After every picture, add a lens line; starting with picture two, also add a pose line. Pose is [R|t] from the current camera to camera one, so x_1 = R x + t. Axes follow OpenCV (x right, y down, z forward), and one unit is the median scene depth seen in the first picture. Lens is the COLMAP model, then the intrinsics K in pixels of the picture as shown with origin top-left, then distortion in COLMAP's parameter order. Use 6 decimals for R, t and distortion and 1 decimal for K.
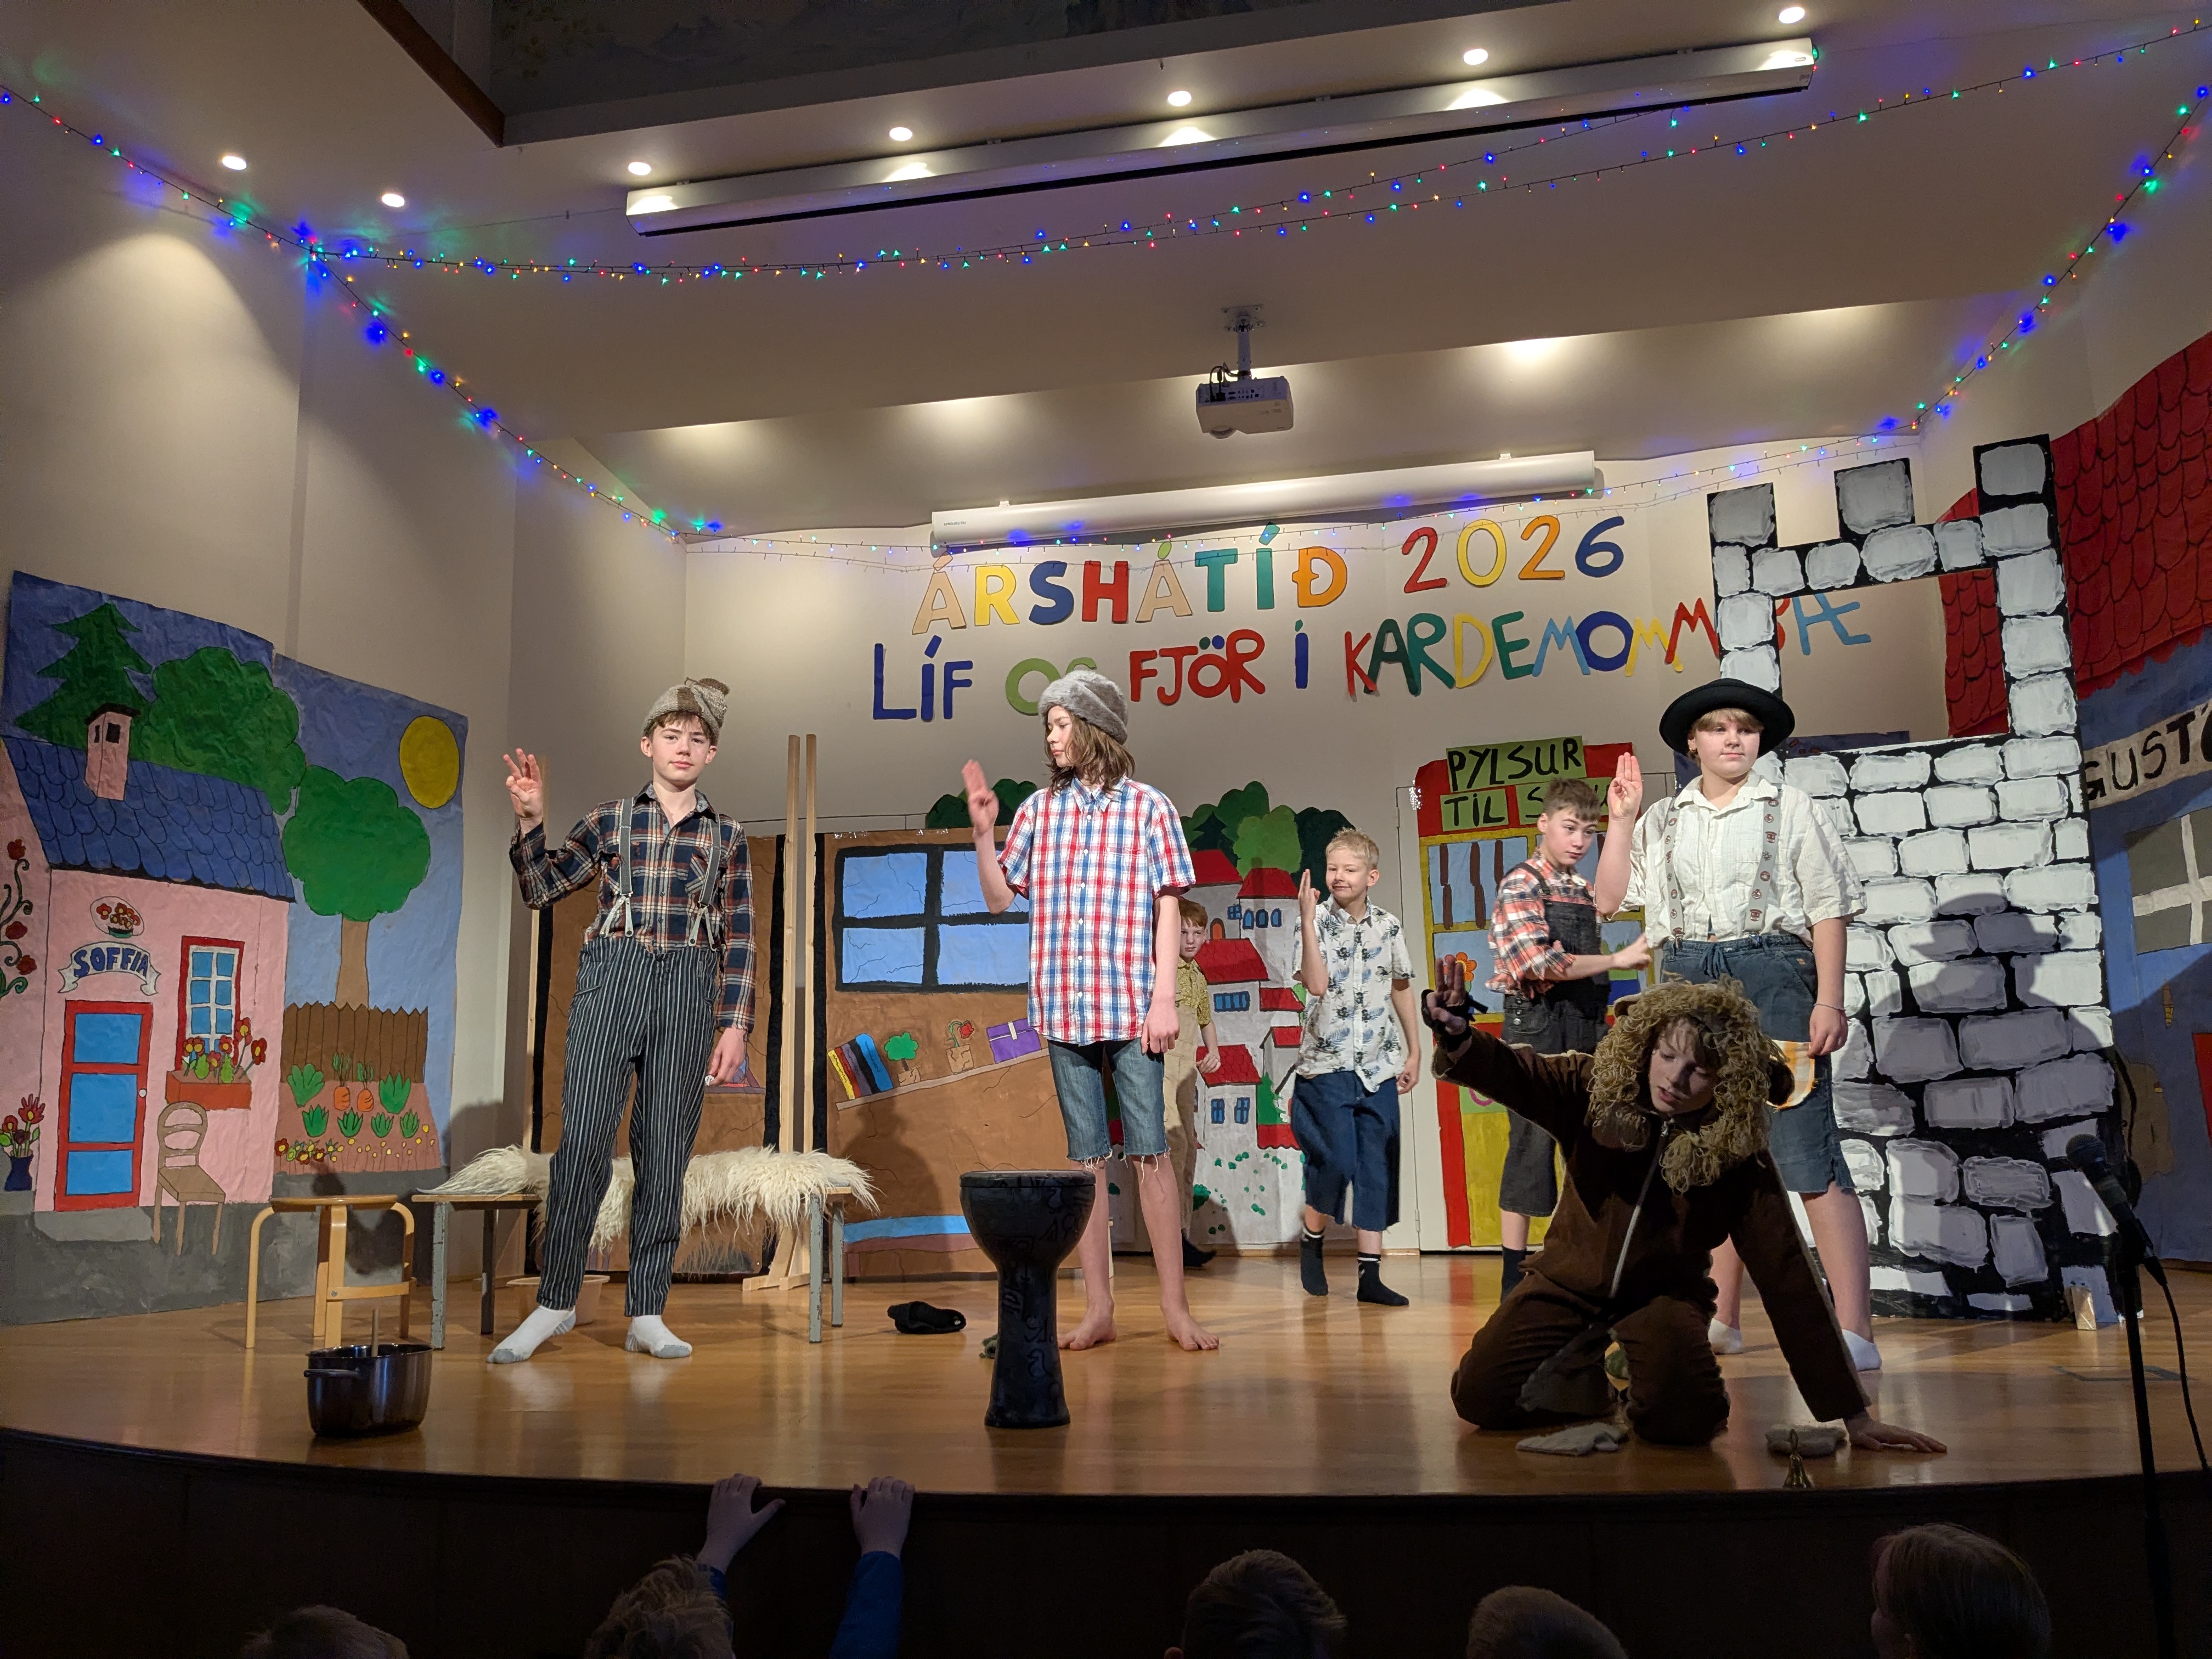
lens RADIAL K [[1749.9, 0, 1082.6], [0, 1749.9, 844.9], [0, 0, 1]] dist [0.045647, -0.078262]
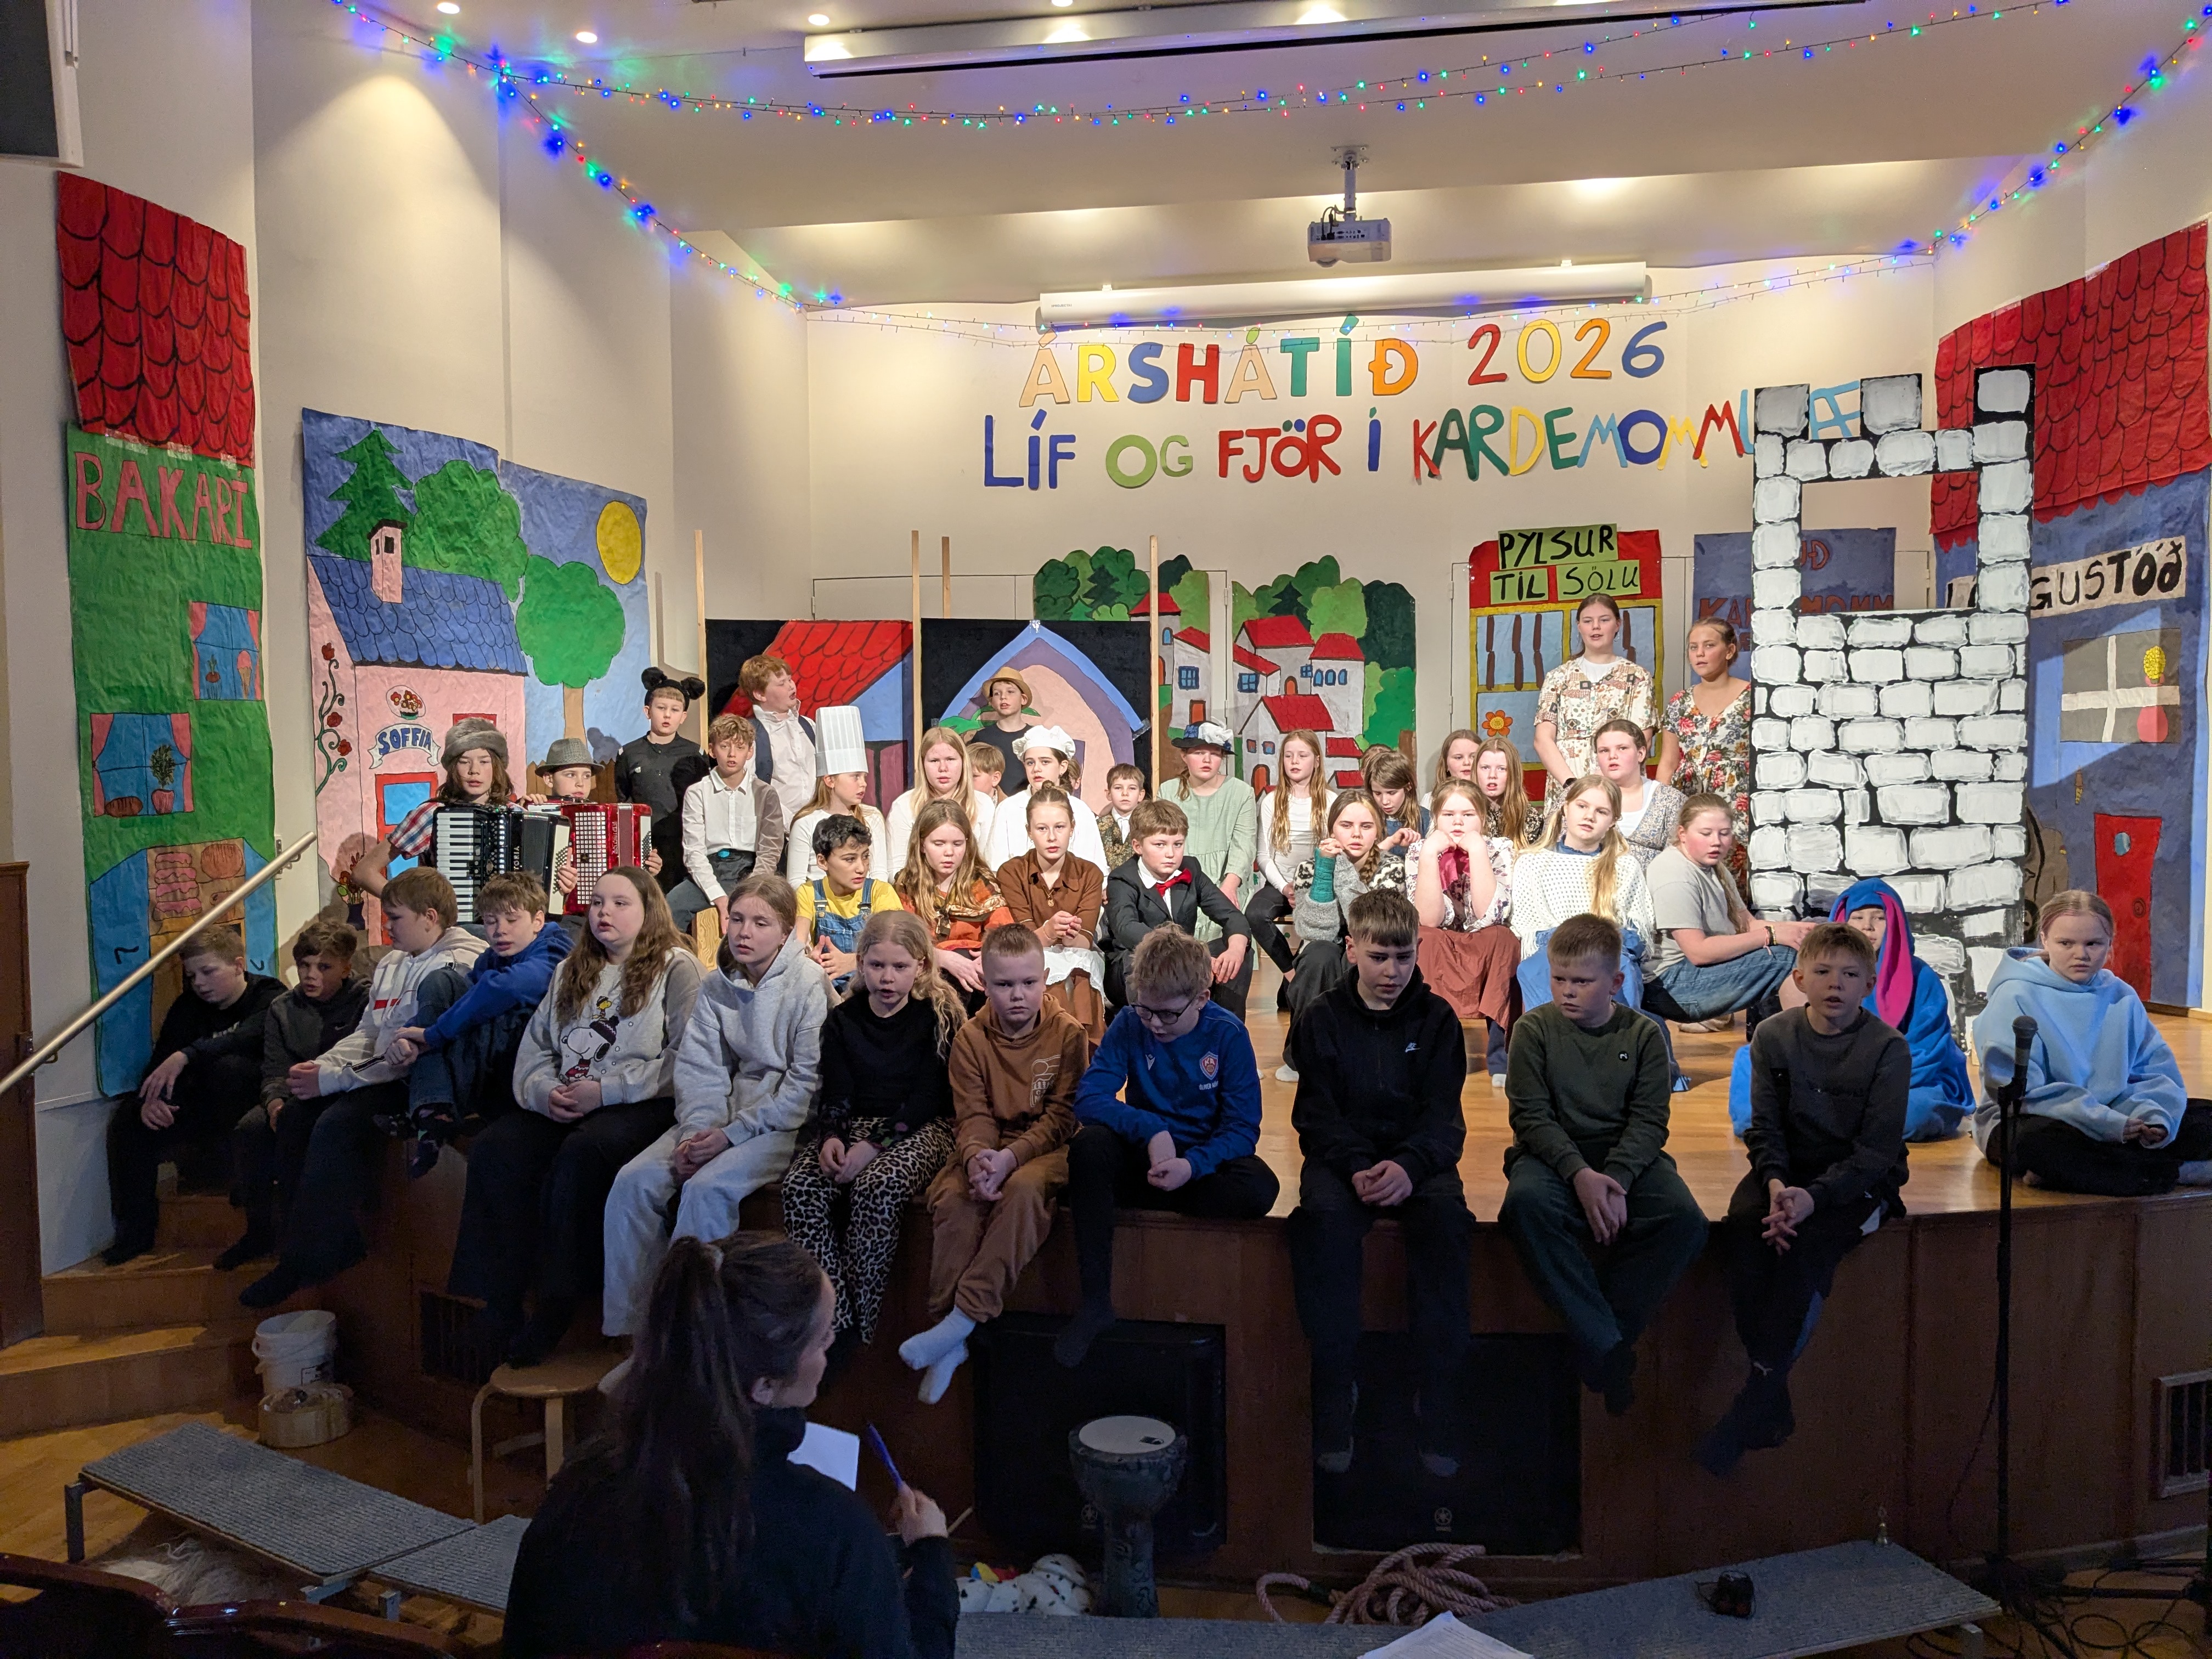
lens RADIAL K [[1749.9, 0, 1117.9], [0, 1749.9, 834.9], [0, 0, 1]] dist [0.045647, -0.078262]
pose [[0.999160, 0.008743, 0.040047, -0.084361], [-0.016873, 0.978100, 0.207452, -0.094603], [-0.037356, -0.207954, 0.977425, -0.150591]]
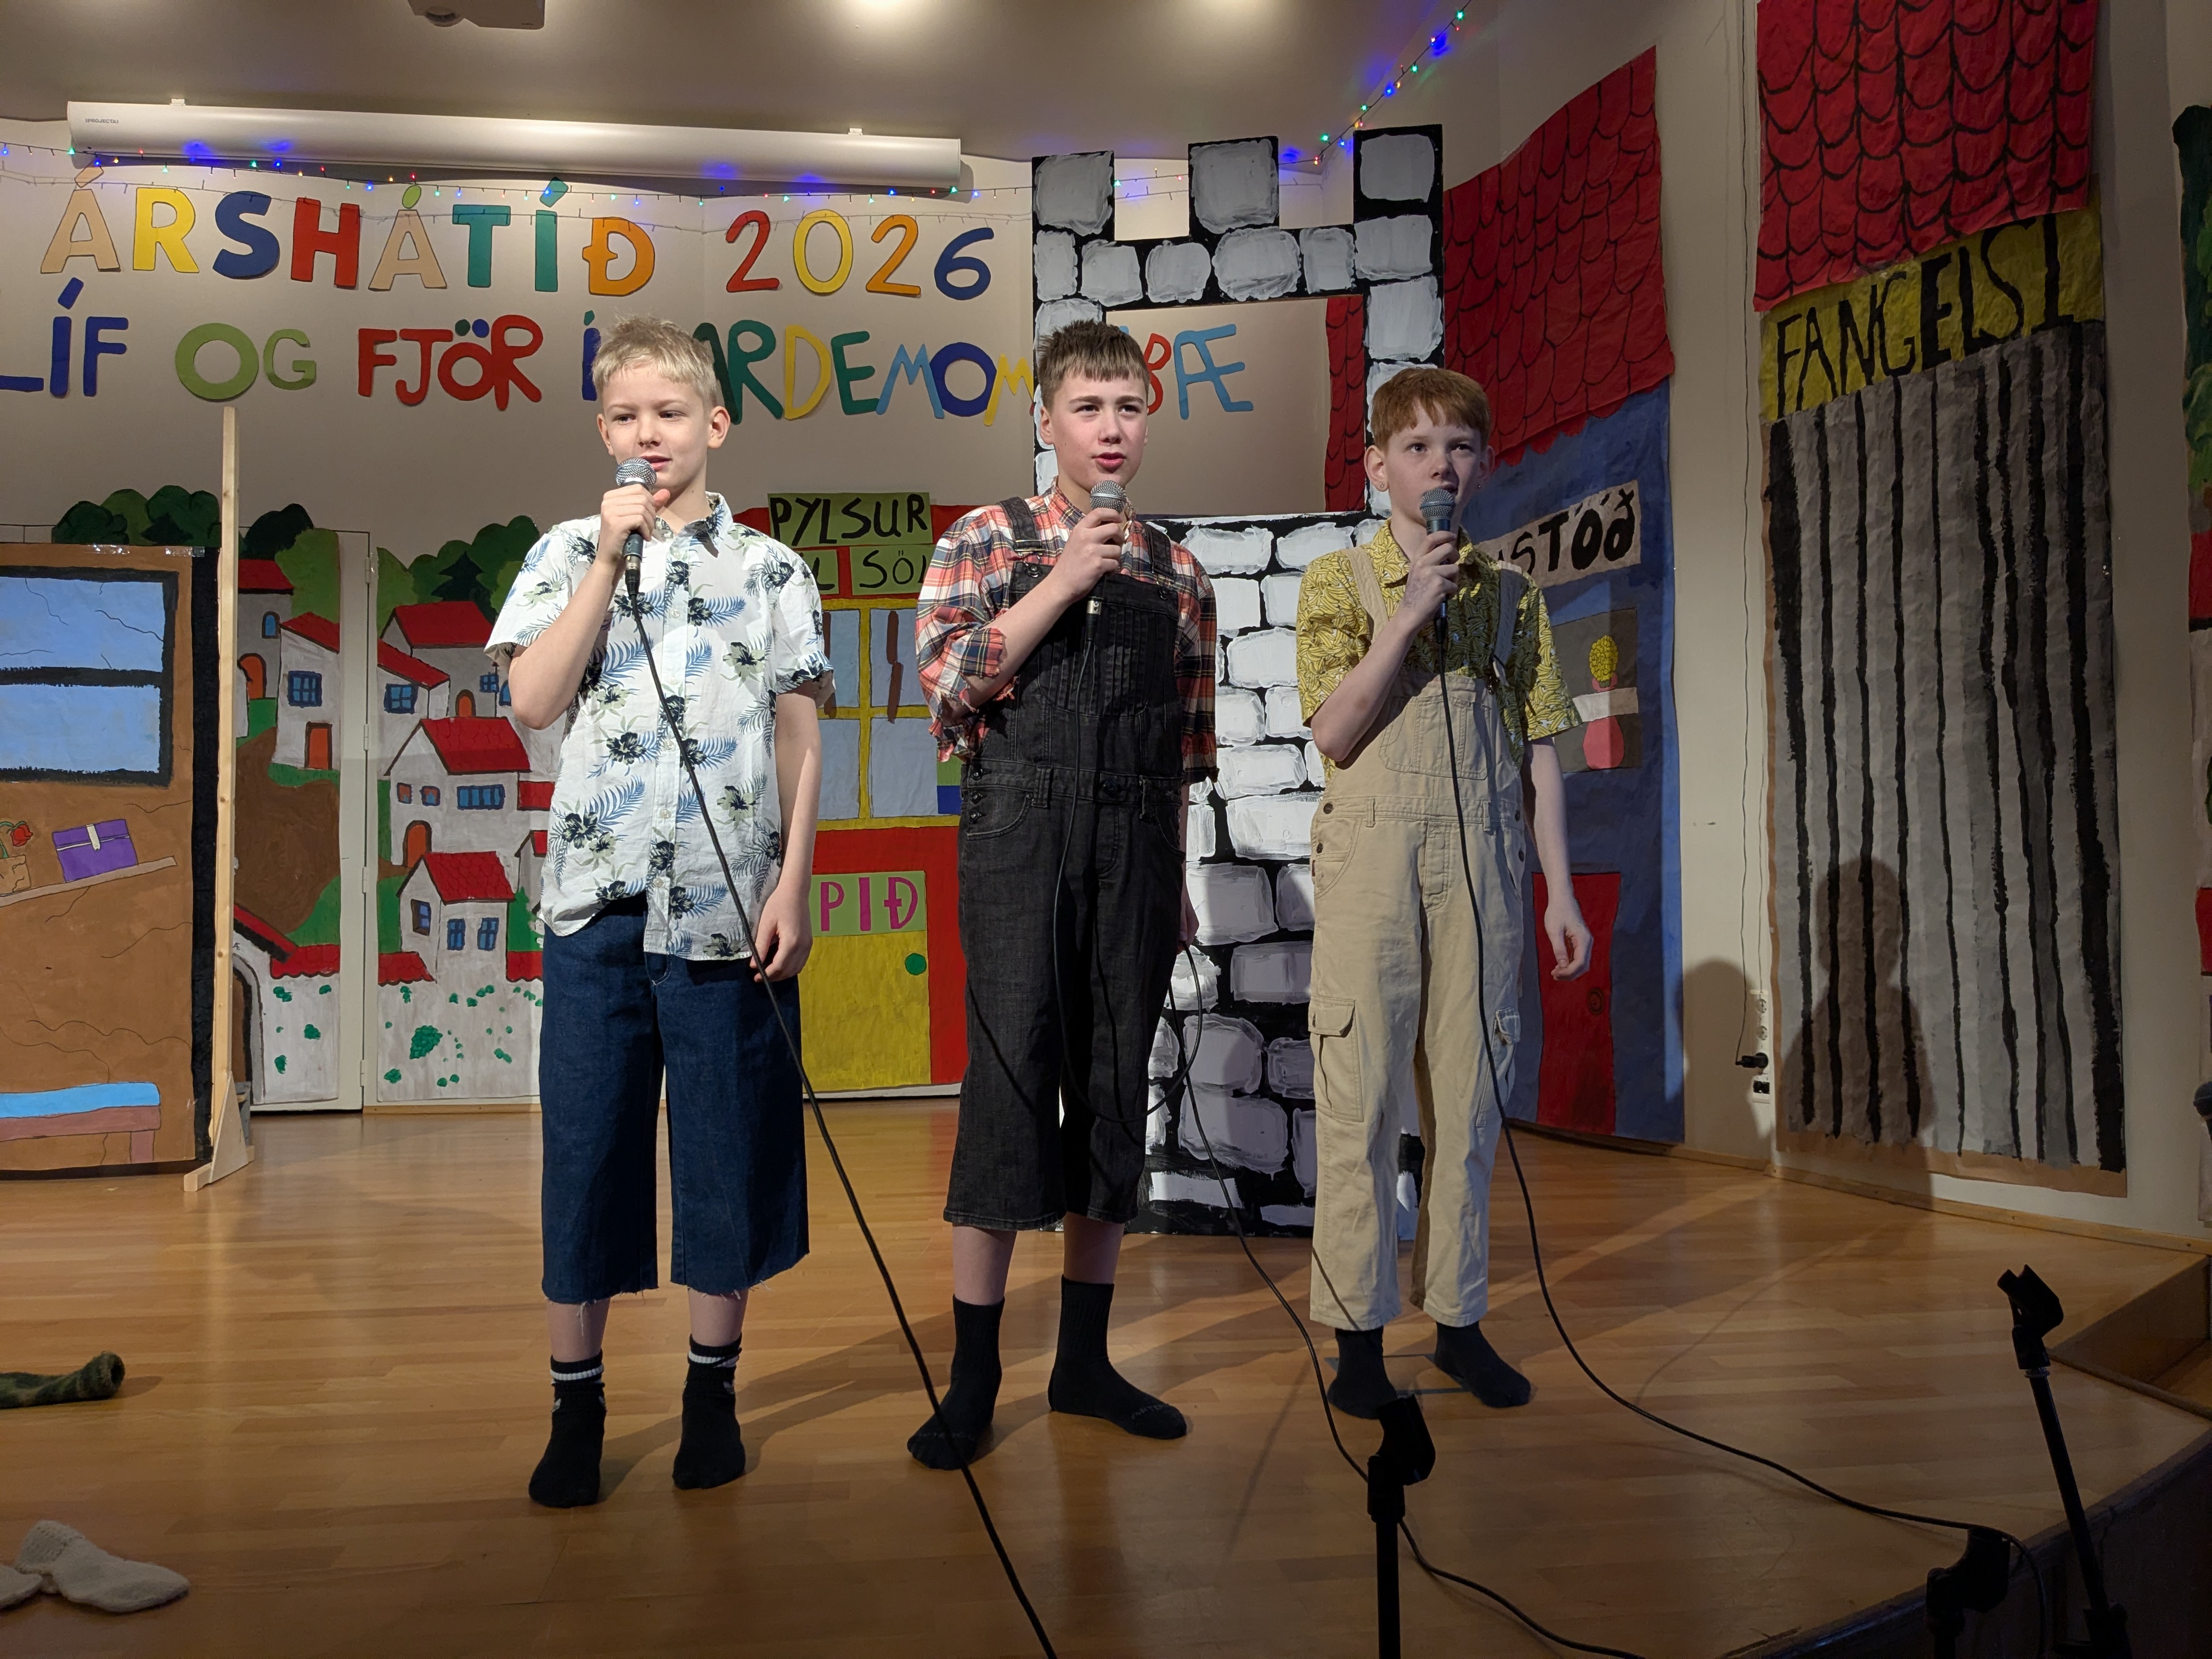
lens RADIAL K [[1749.9, 0, 1105.5], [0, 1749.9, 834.0], [0, 0, 1]] dist [0.045647, -0.078262]
pose [[0.948488, 0.022658, 0.316002, 0.103022], [-0.061886, 0.991475, 0.114661, -0.001633], [-0.310710, -0.128311, 0.941804, 0.166757]]
